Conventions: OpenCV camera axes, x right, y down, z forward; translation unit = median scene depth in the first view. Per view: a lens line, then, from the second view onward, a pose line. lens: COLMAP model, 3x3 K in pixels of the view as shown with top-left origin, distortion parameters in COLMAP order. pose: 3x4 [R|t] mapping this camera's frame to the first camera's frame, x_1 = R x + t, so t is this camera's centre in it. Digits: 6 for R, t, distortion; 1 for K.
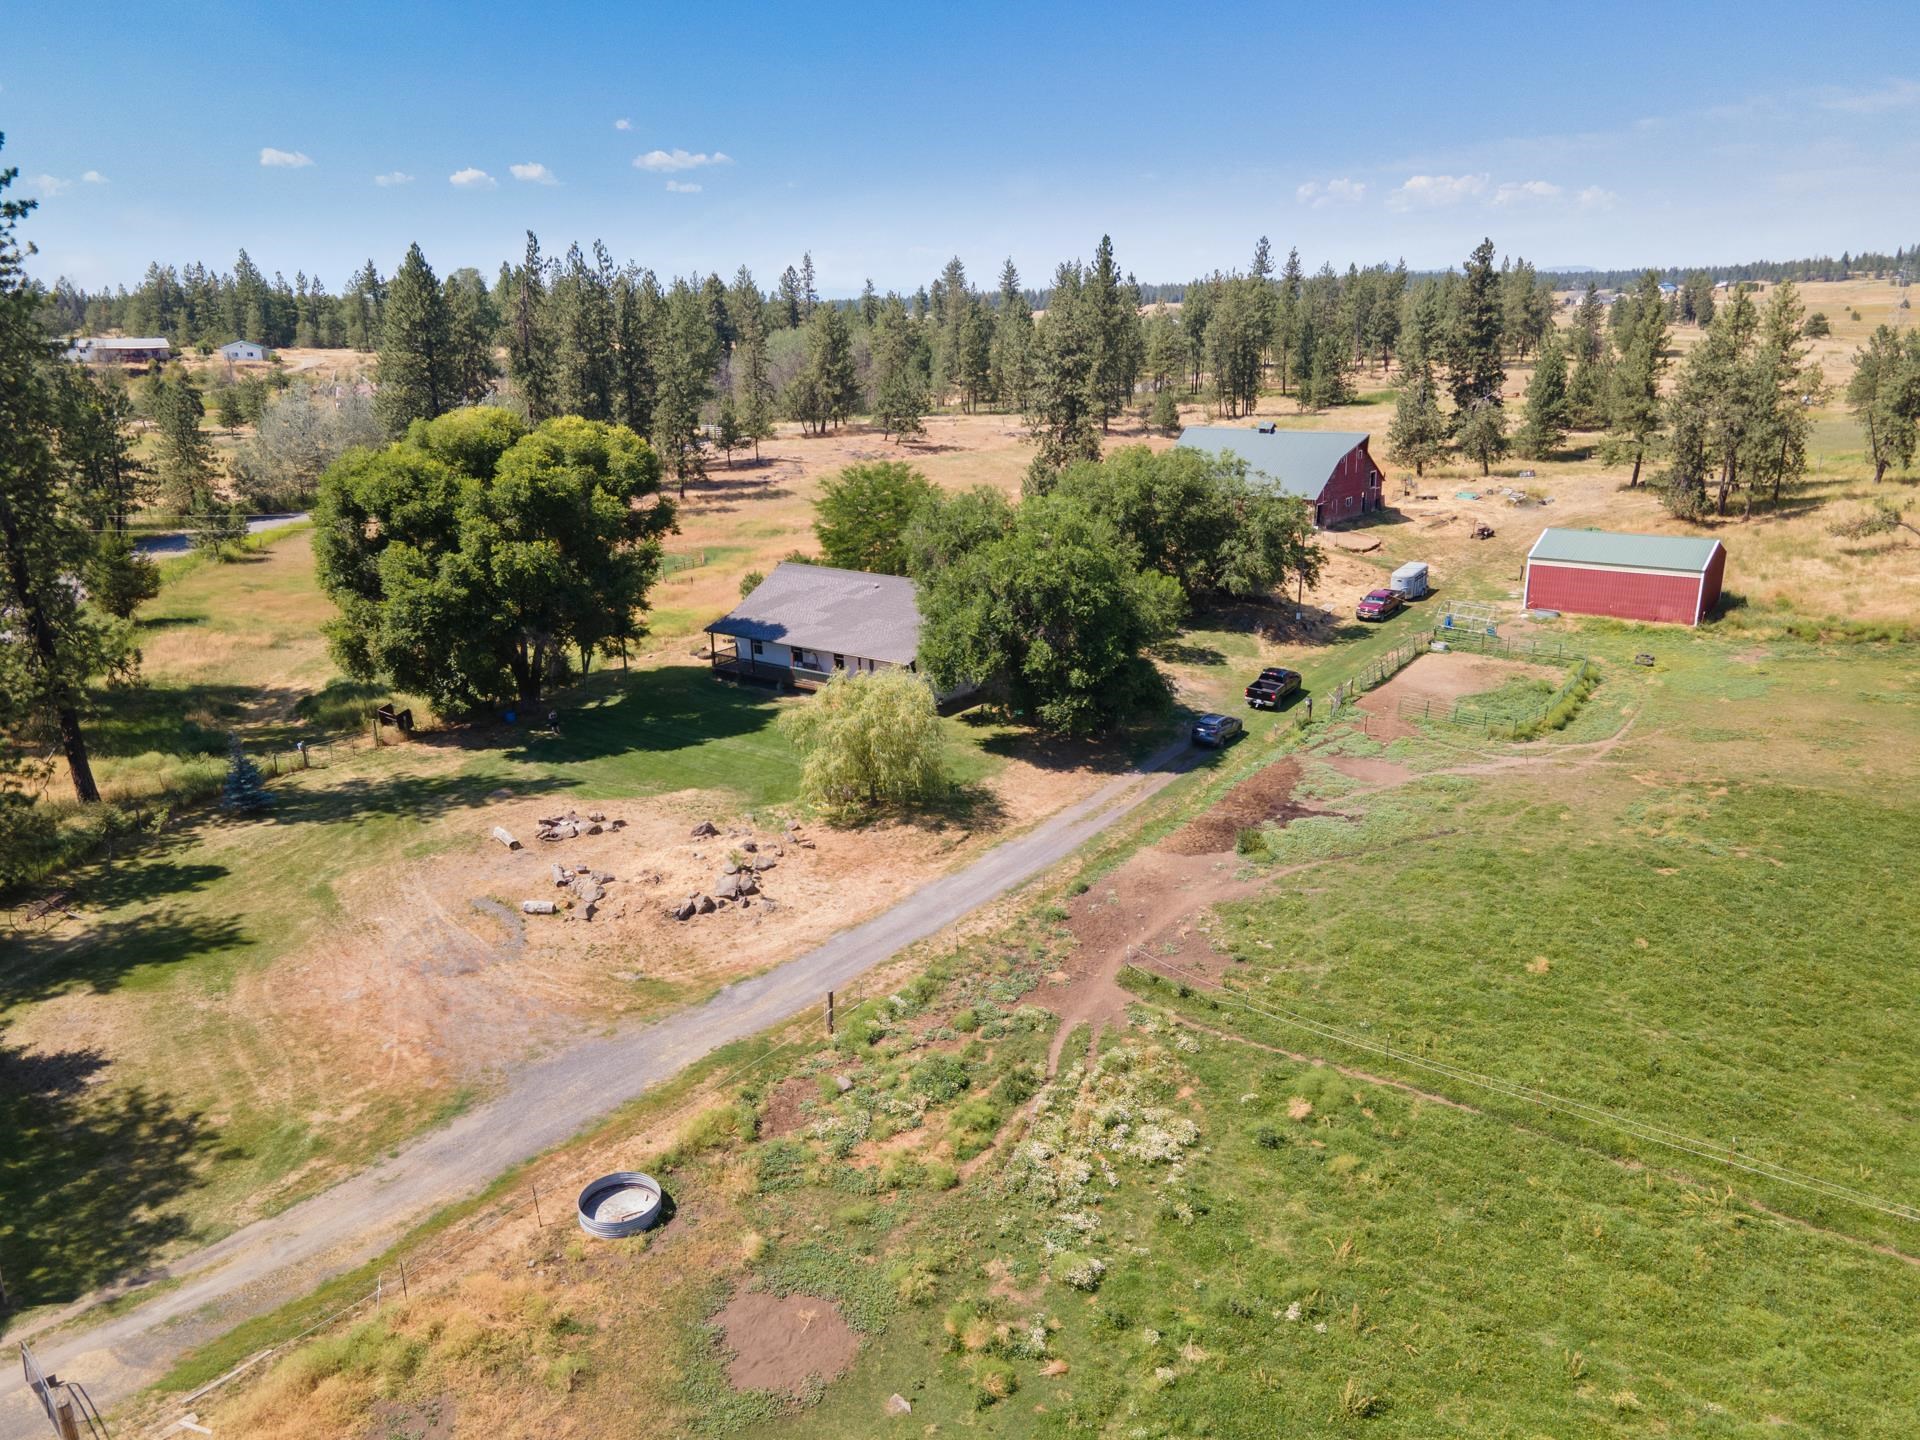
lens RADIAL K [[1407.9, 0, 948.6], [0, 1407.9, 717.6], [0, 0, 1]] dist [0.008508, 0.064624]
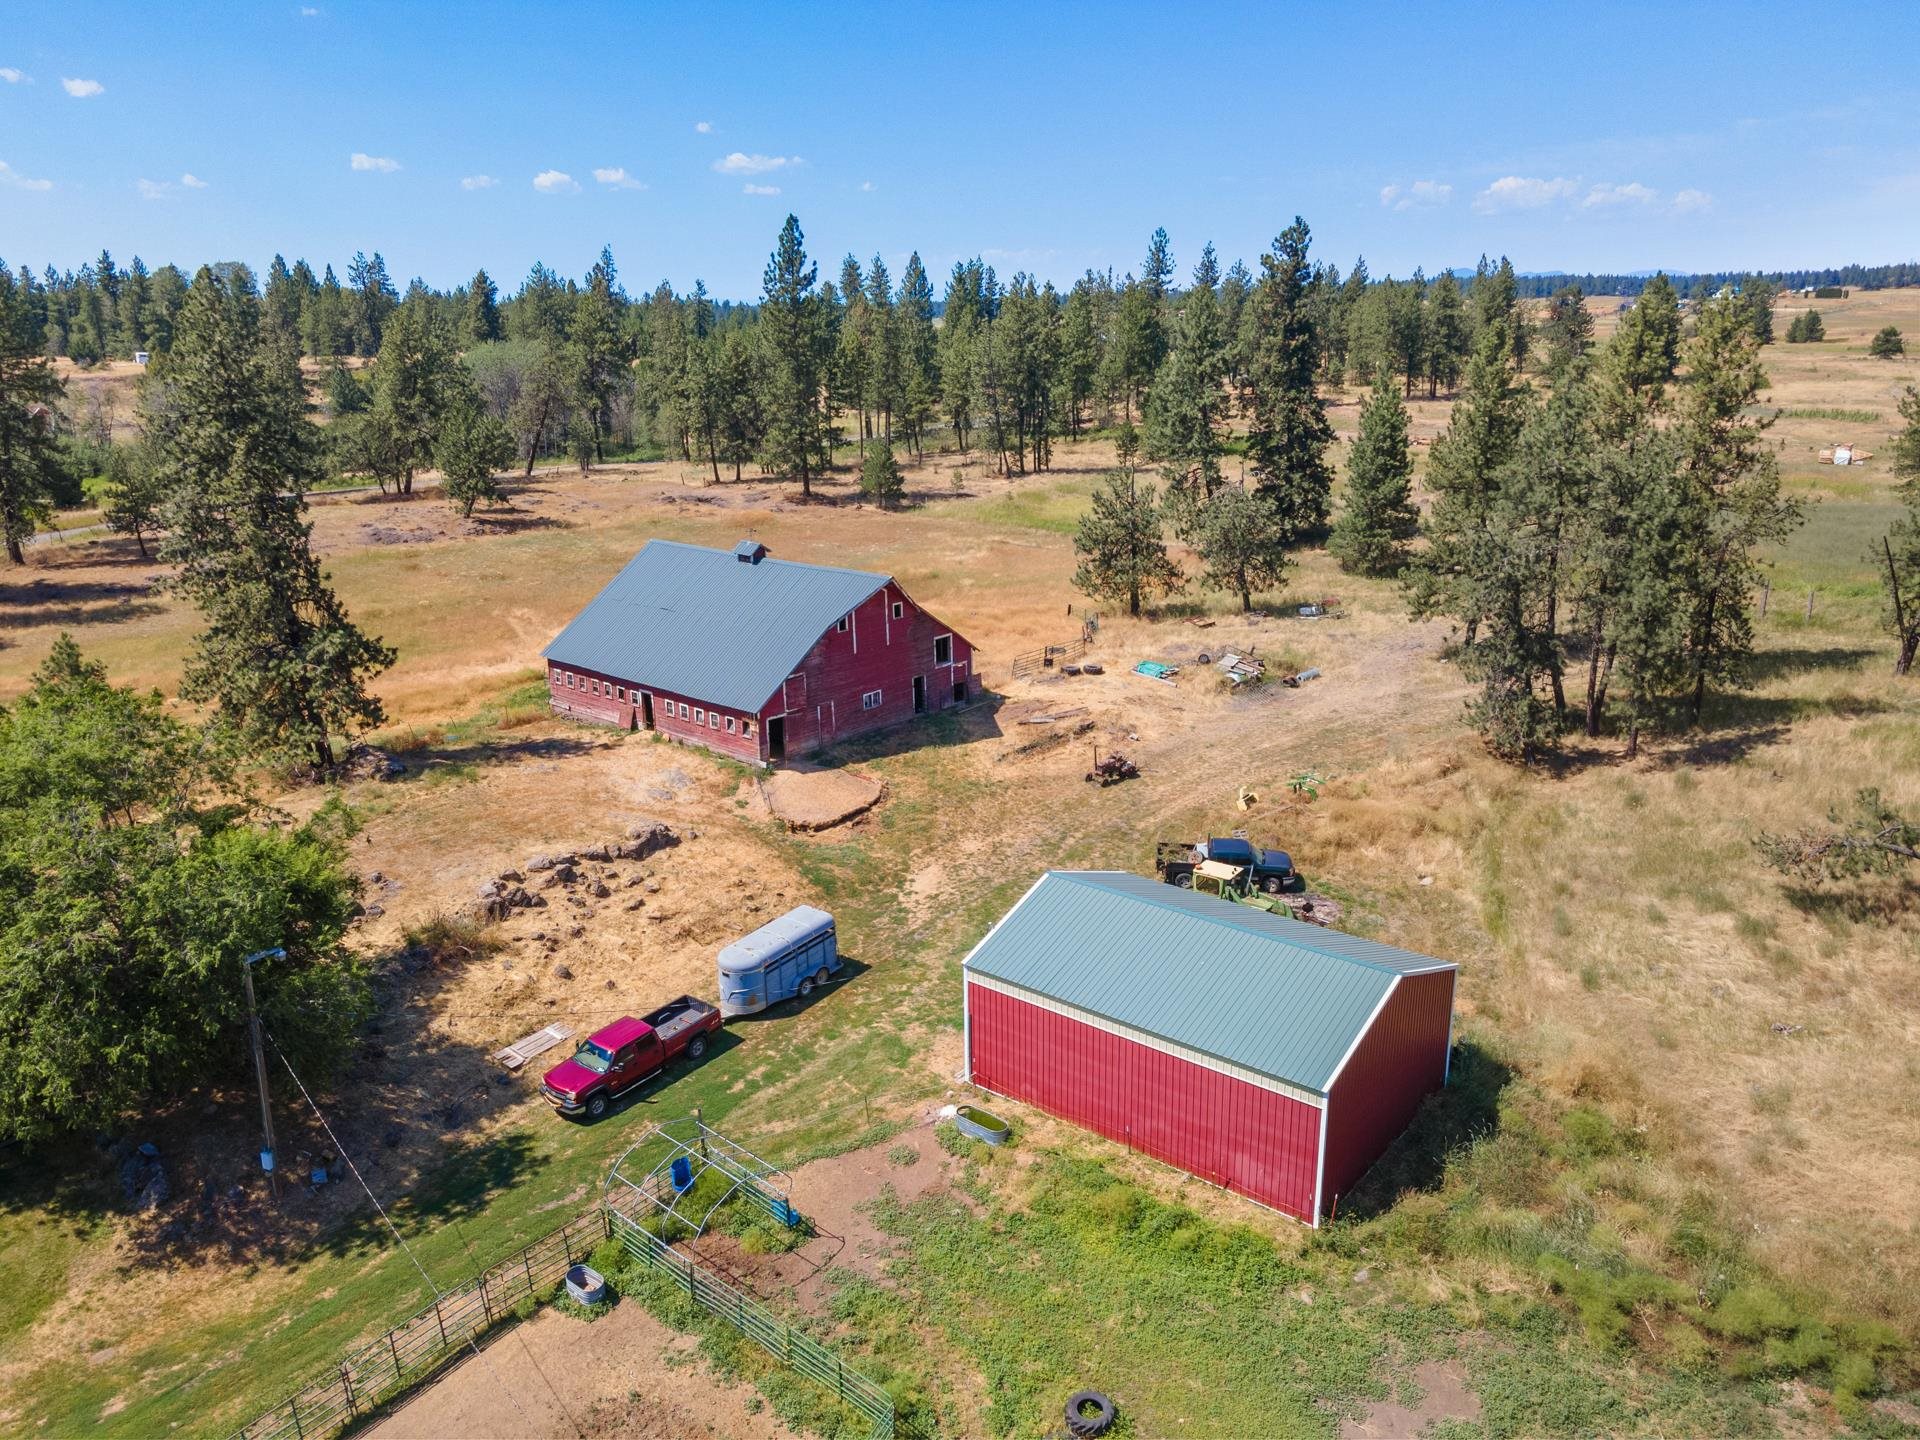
lens RADIAL K [[1407.9, 0, 948.6], [0, 1407.9, 717.6], [0, 0, 1]] dist [0.008508, 0.064624]
pose [[0.998799, 0.018028, -0.045567, 0.444753], [-0.018141, 0.999833, -0.002064, -0.192421], [0.045523, 0.002888, 0.998959, 0.630105]]
